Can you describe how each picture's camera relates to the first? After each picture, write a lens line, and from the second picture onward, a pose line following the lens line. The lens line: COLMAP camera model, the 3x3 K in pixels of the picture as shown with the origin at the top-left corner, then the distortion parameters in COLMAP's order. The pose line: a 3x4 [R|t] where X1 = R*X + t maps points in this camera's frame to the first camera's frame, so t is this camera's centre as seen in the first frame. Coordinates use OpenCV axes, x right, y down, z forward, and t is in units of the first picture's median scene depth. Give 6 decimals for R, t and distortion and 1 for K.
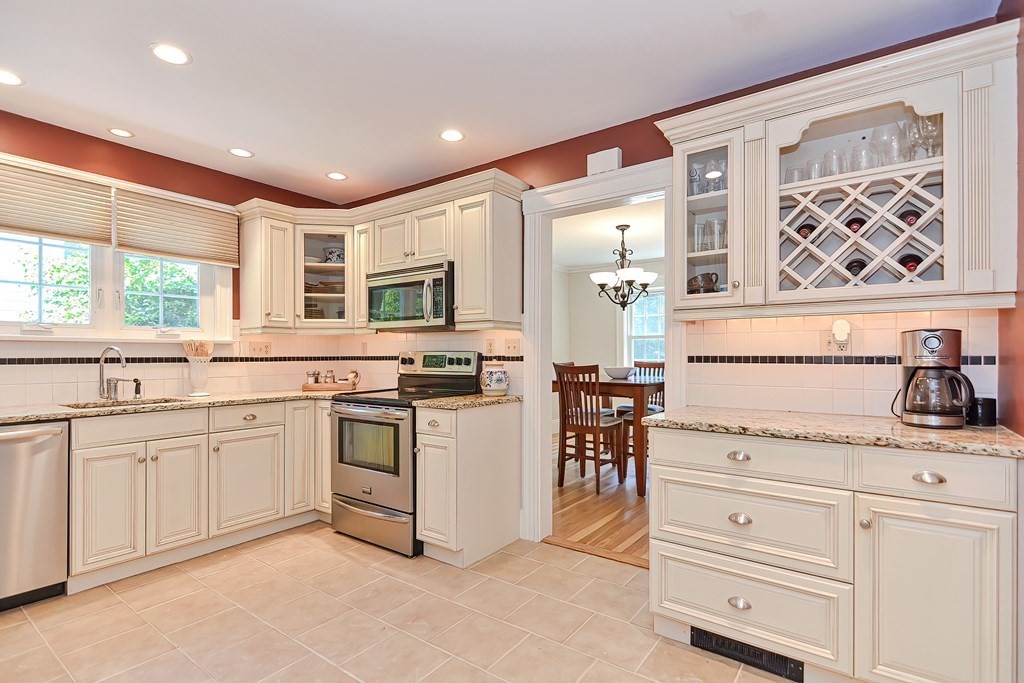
lens RADIAL K [[493.9, 0, 507.6], [0, 493.9, 343.1], [0, 0, 1]] dist [0.014292, -0.013090]
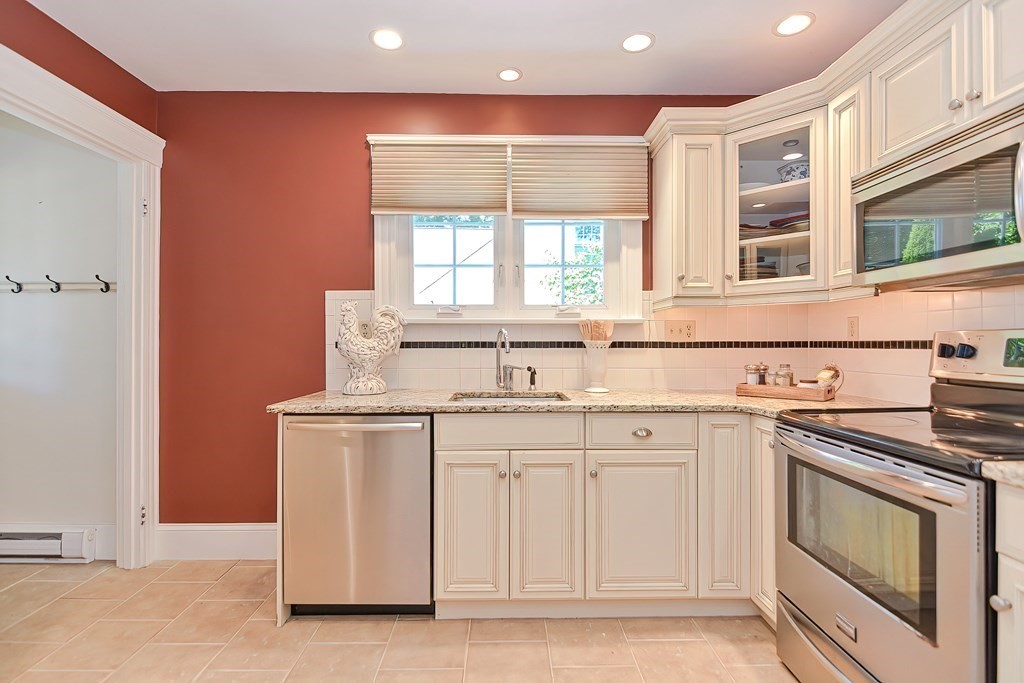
lens RADIAL K [[493.9, 0, 507.6], [0, 493.9, 343.1], [0, 0, 1]] dist [0.014292, -0.013090]
pose [[0.606168, 0.004811, -0.795322, -0.099293], [0.017660, 0.999654, 0.019506, 0.013792], [0.795141, -0.025869, 0.605873, 0.430957]]
